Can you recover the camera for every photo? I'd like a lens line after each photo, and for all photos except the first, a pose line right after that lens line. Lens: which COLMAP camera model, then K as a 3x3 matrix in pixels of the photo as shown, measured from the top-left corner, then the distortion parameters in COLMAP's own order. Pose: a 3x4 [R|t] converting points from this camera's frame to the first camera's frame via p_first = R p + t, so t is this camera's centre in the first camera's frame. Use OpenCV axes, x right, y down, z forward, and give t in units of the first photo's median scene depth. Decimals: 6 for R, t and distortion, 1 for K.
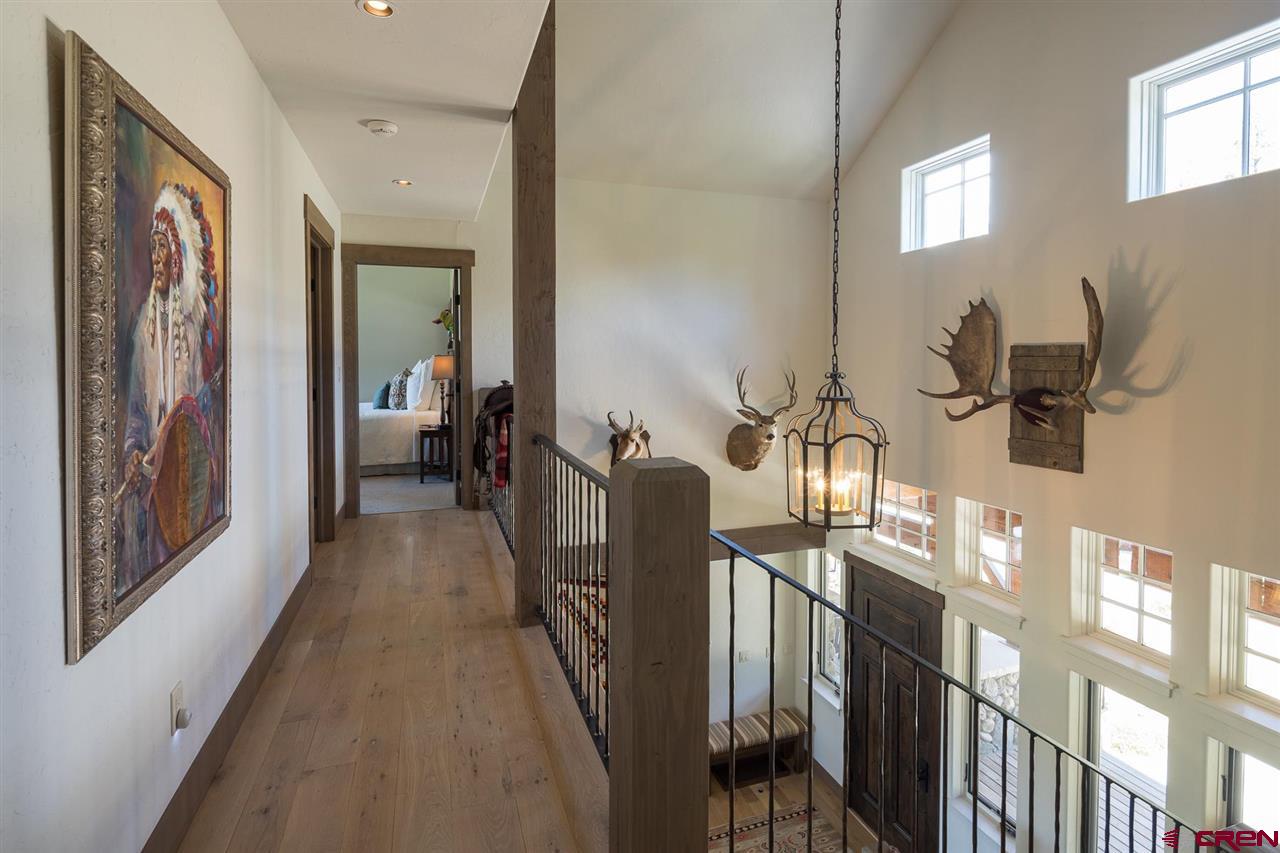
lens RADIAL K [[615.3, 0, 638.2], [0, 615.3, 375.2], [0, 0, 1]] dist [0.000337, 0.000058]
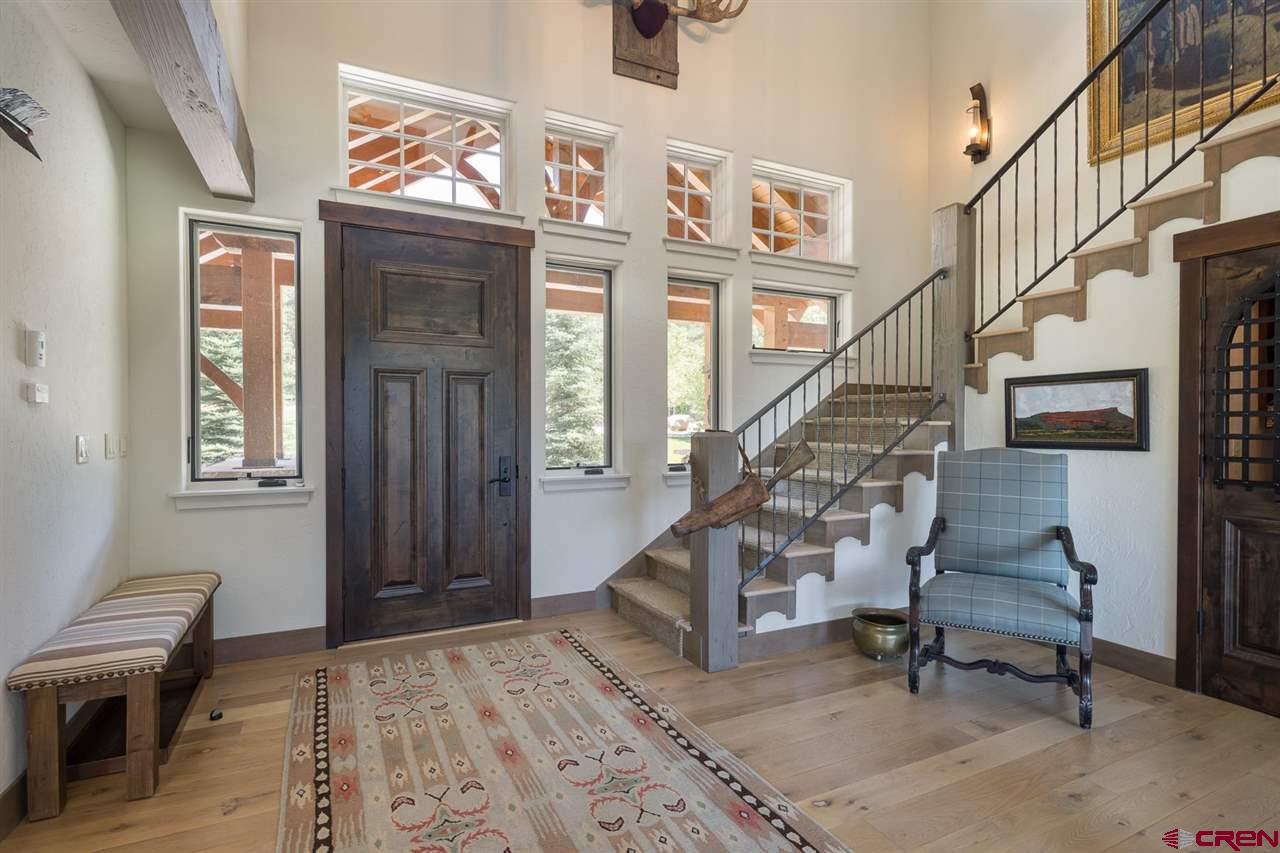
lens RADIAL K [[628.1, 0, 640.0], [0, 628.1, 426.5], [0, 0, 1]] dist [0.000758, 0.000077]
pose [[-0.125114, -0.006715, 0.992120, -0.380799], [0.024285, 0.999657, 0.009829, 0.687105], [-0.991845, 0.025324, -0.124908, 1.094695]]
